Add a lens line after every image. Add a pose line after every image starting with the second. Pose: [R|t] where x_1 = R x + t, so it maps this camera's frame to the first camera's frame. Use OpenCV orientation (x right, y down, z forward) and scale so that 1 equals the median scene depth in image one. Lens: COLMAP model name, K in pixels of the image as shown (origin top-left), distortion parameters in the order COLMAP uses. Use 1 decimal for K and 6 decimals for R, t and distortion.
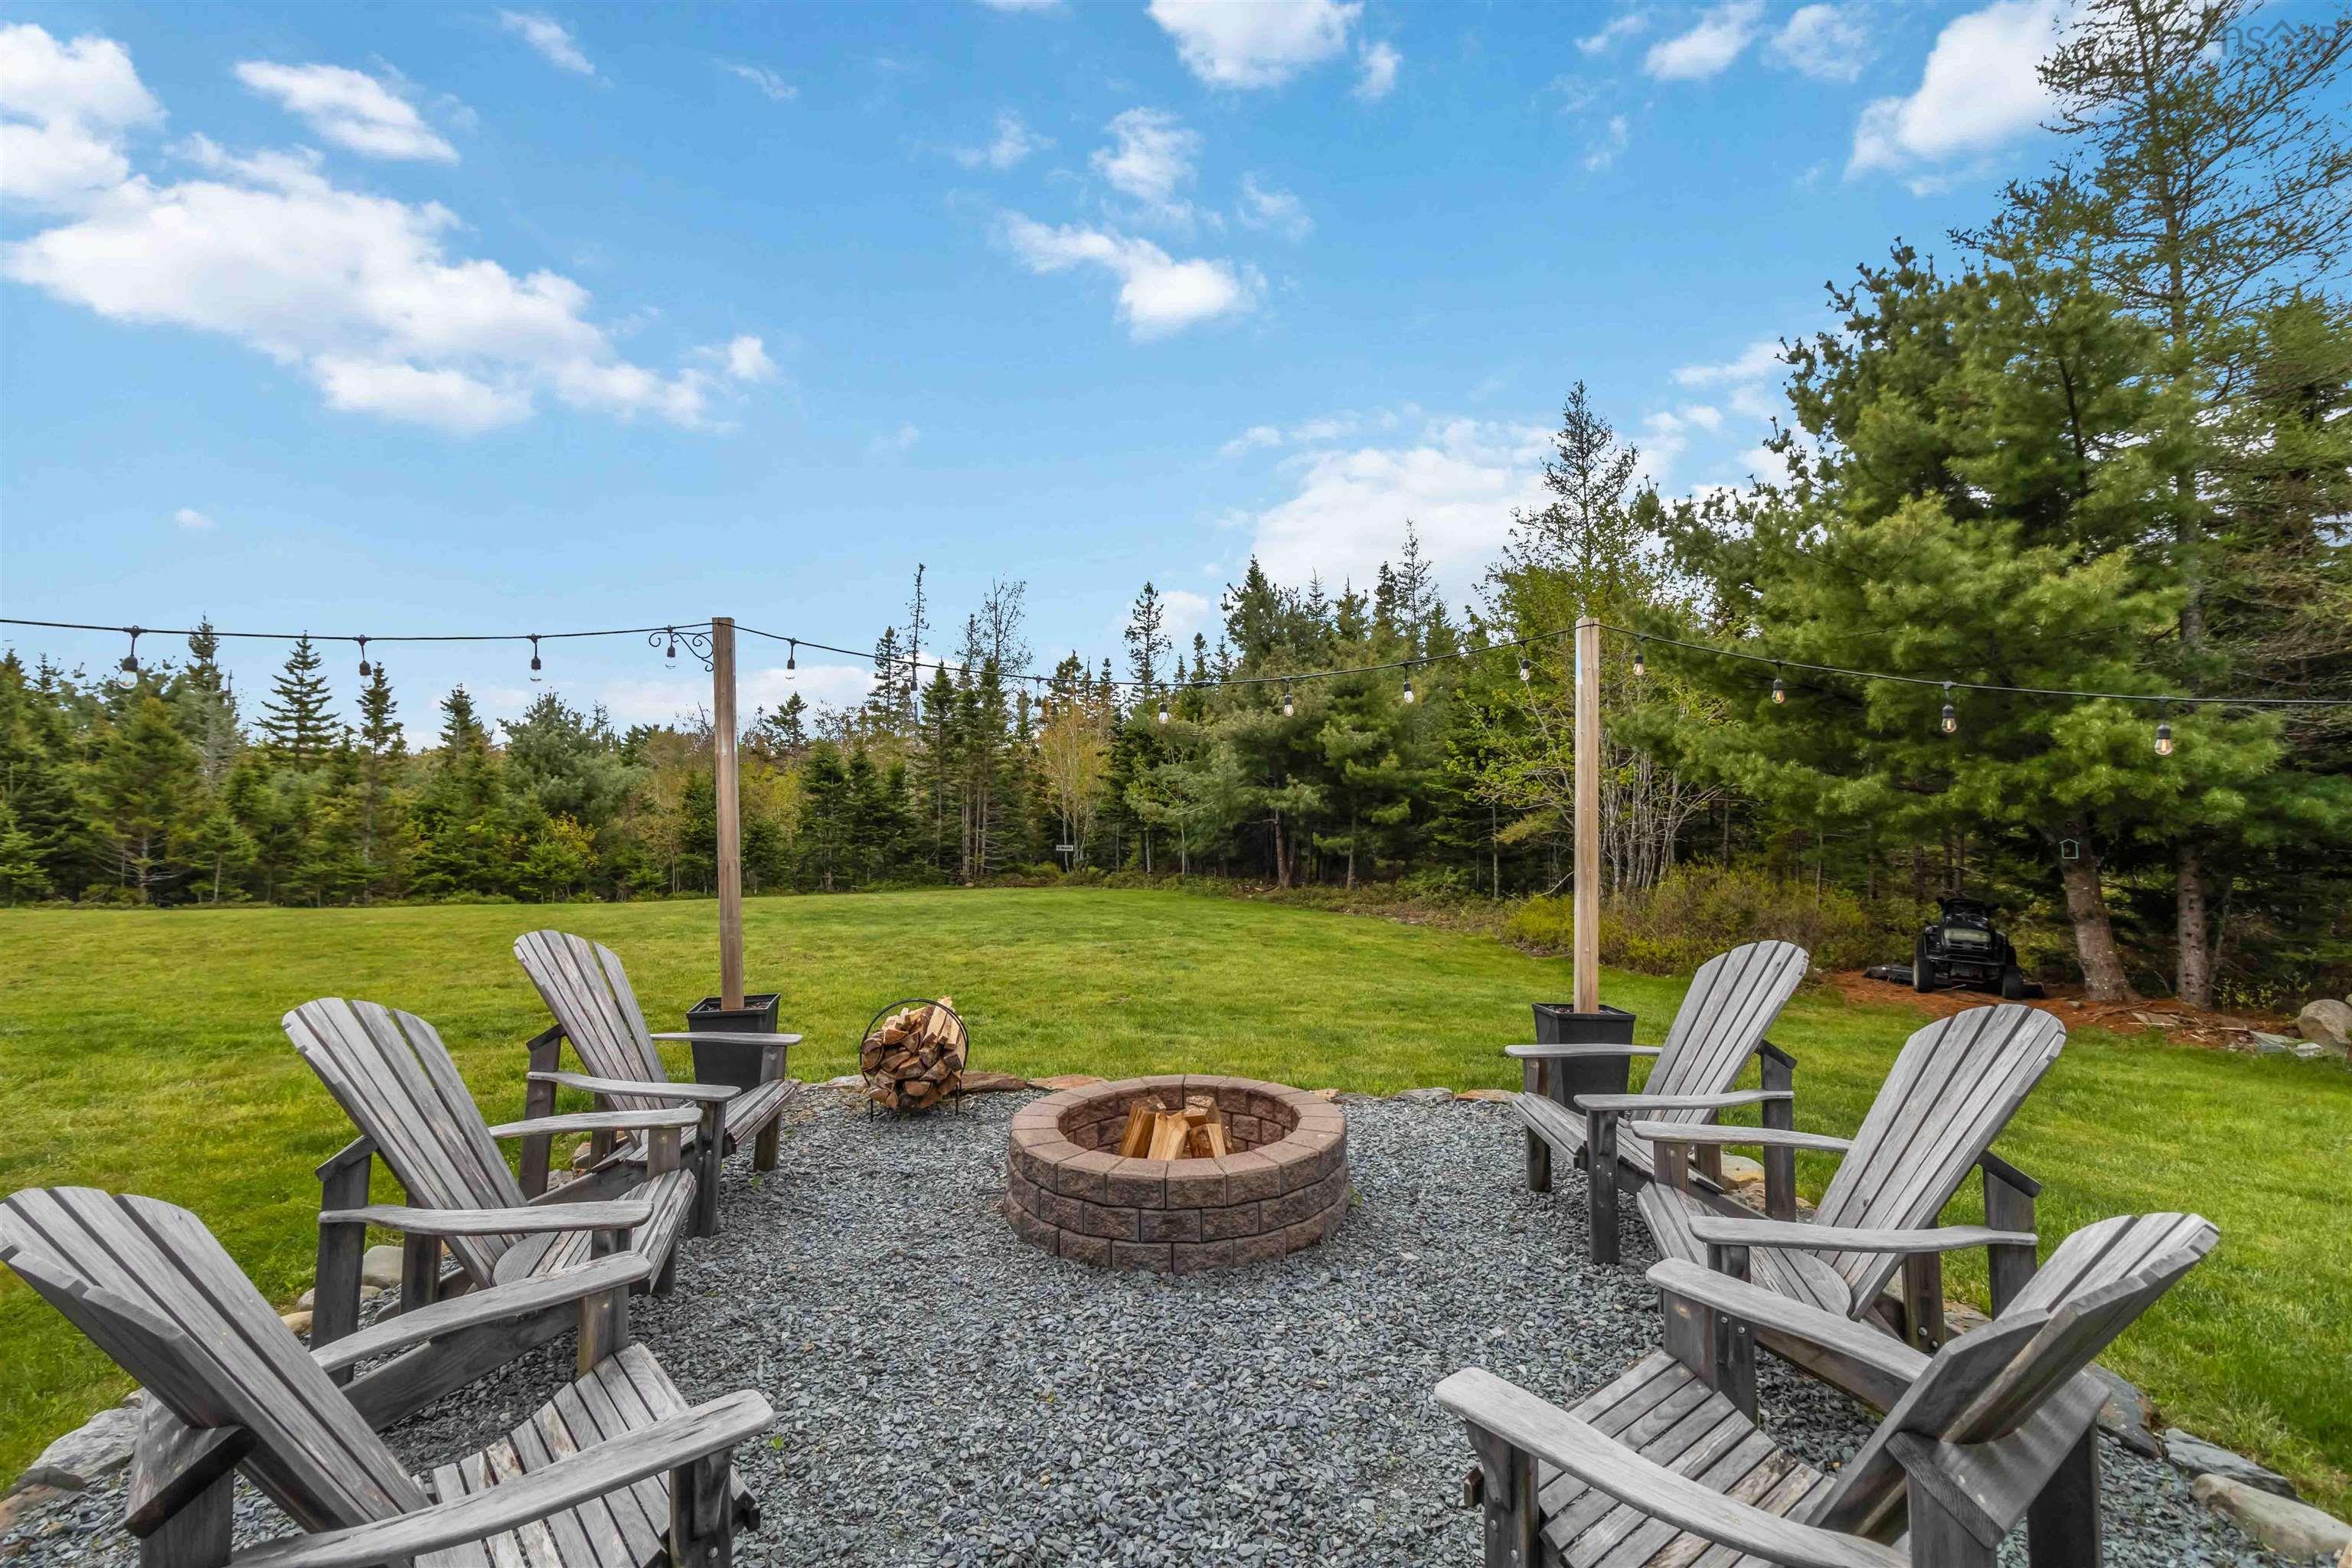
lens RADIAL K [[1080.7, 0, 1173.3], [0, 1080.7, 754.7], [0, 0, 1]] dist [0.004765, 0.000449]
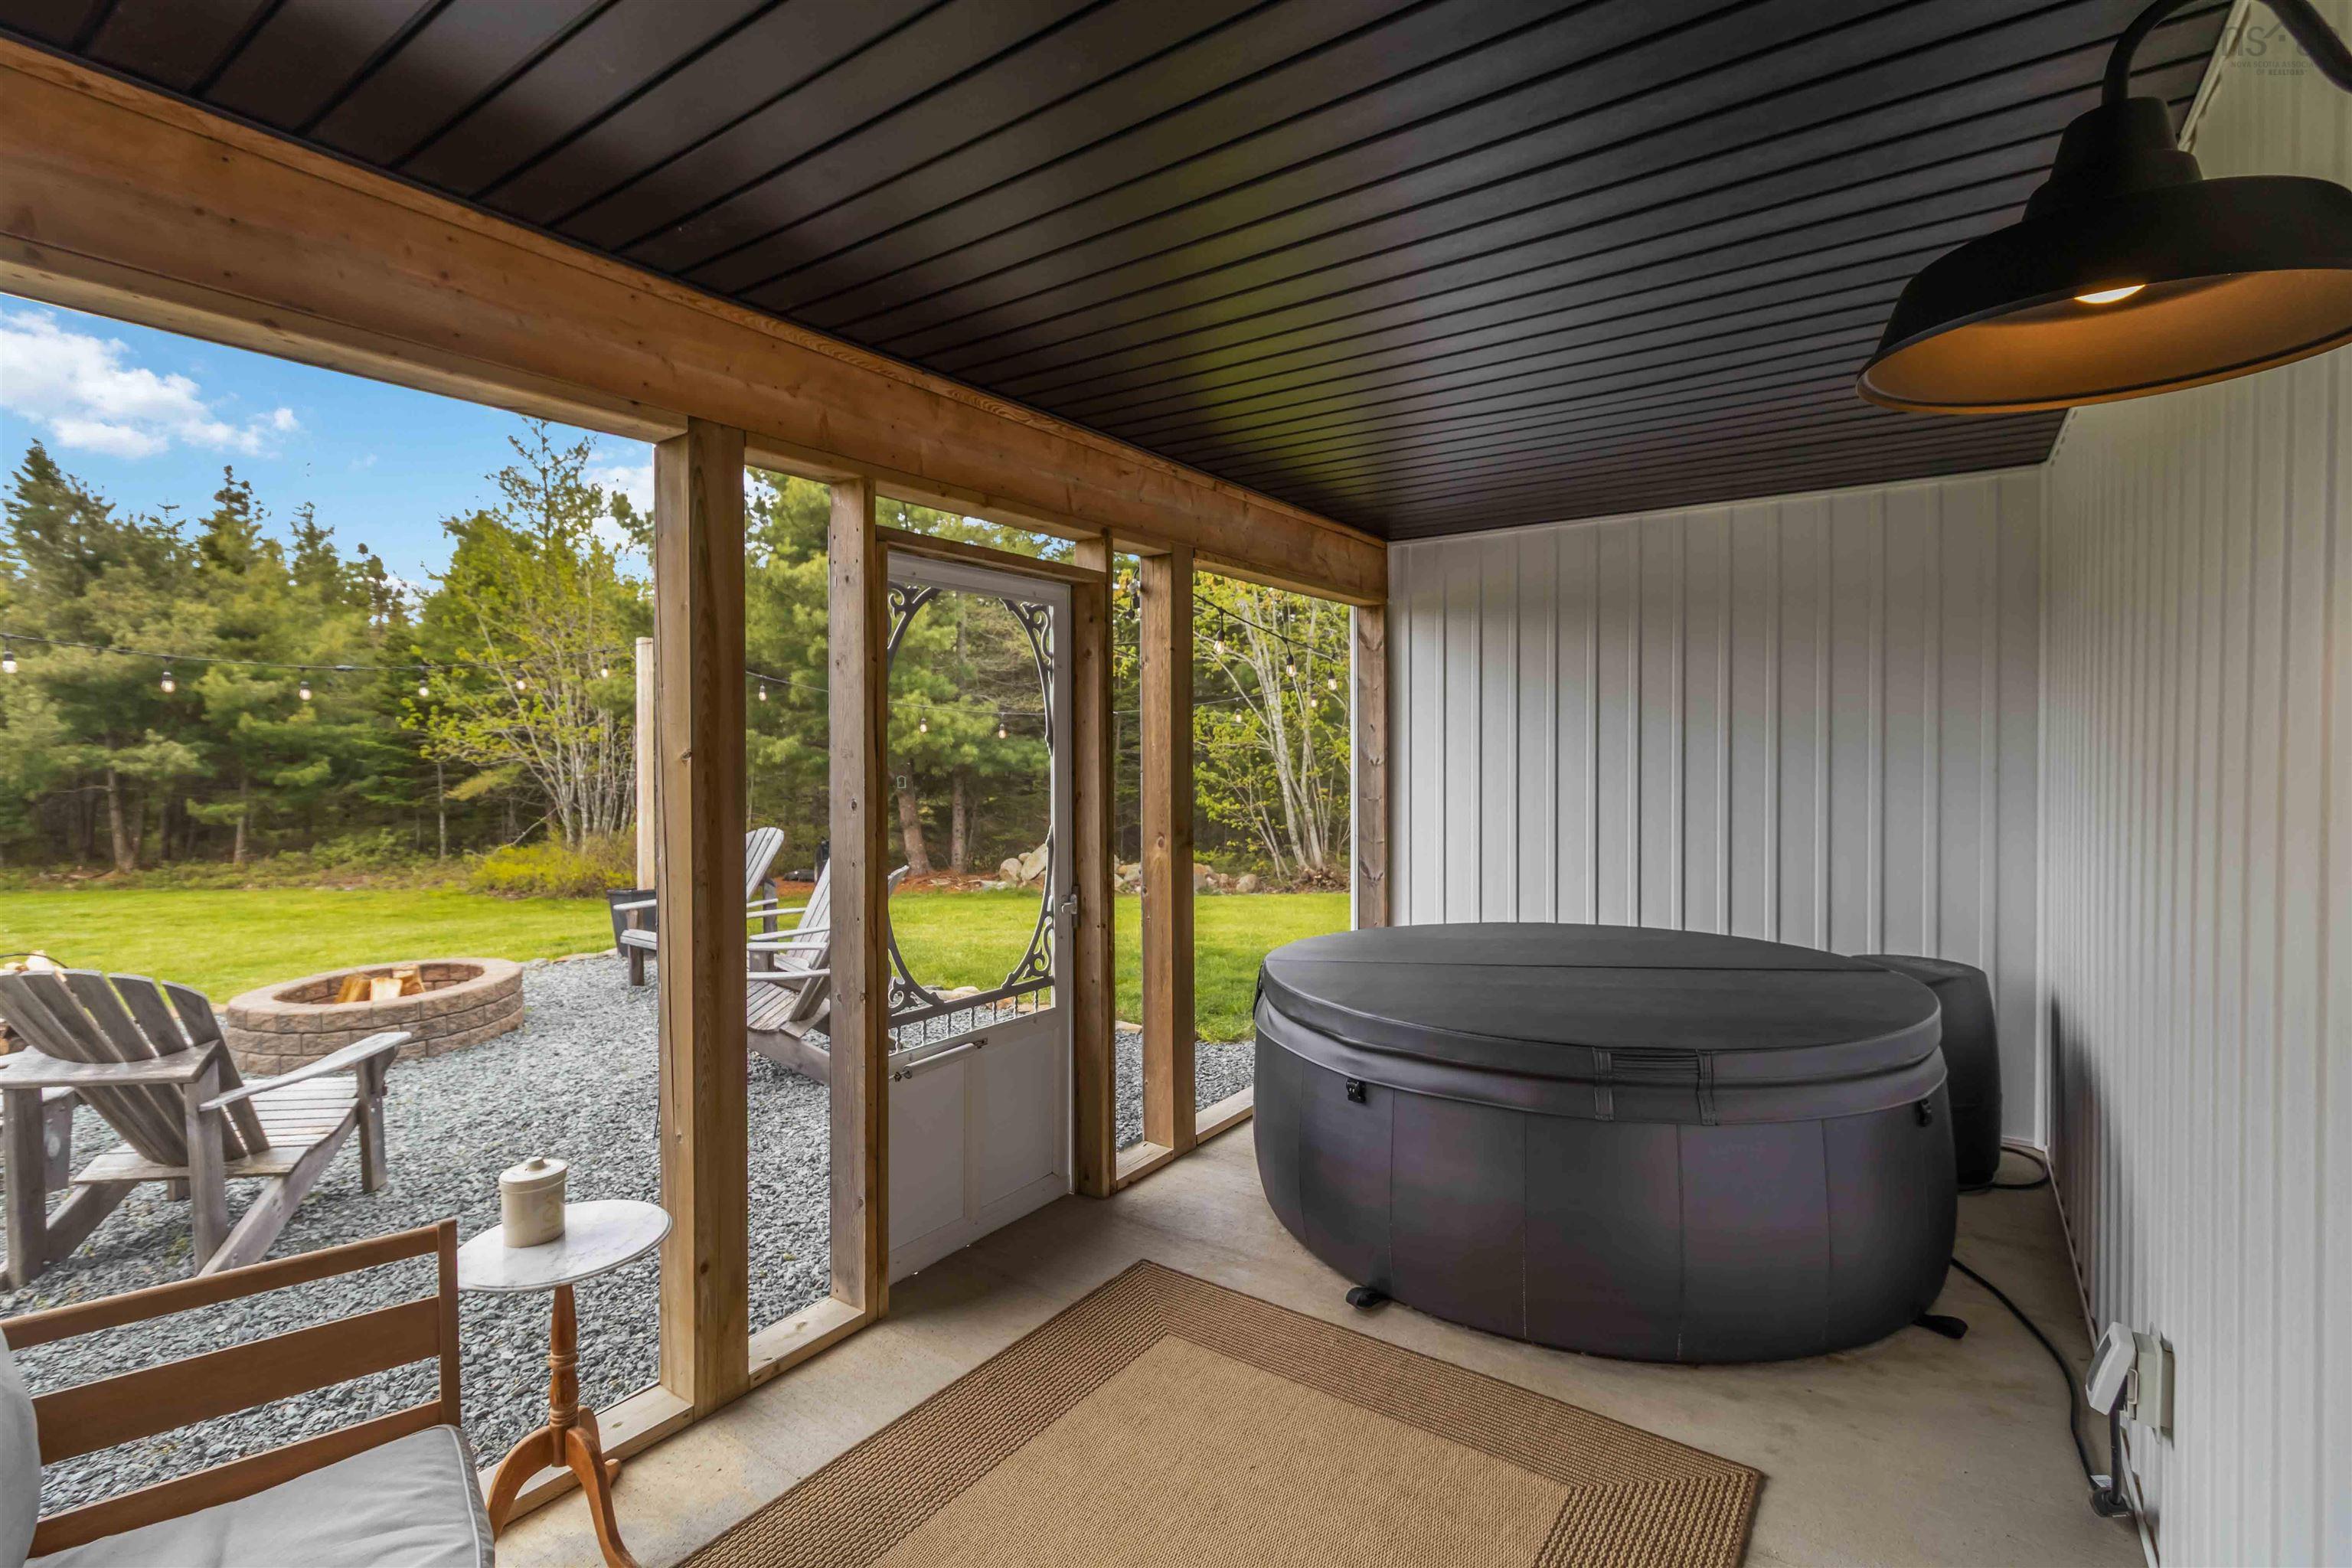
lens RADIAL K [[1080.7, 0, 1173.3], [0, 1080.7, 754.7], [0, 0, 1]] dist [0.004765, 0.000449]
pose [[0.600208, -0.013615, 0.799728, -0.119606], [-0.020507, 0.999264, 0.032403, -0.007614], [-0.799581, -0.035849, 0.599488, -0.158917]]
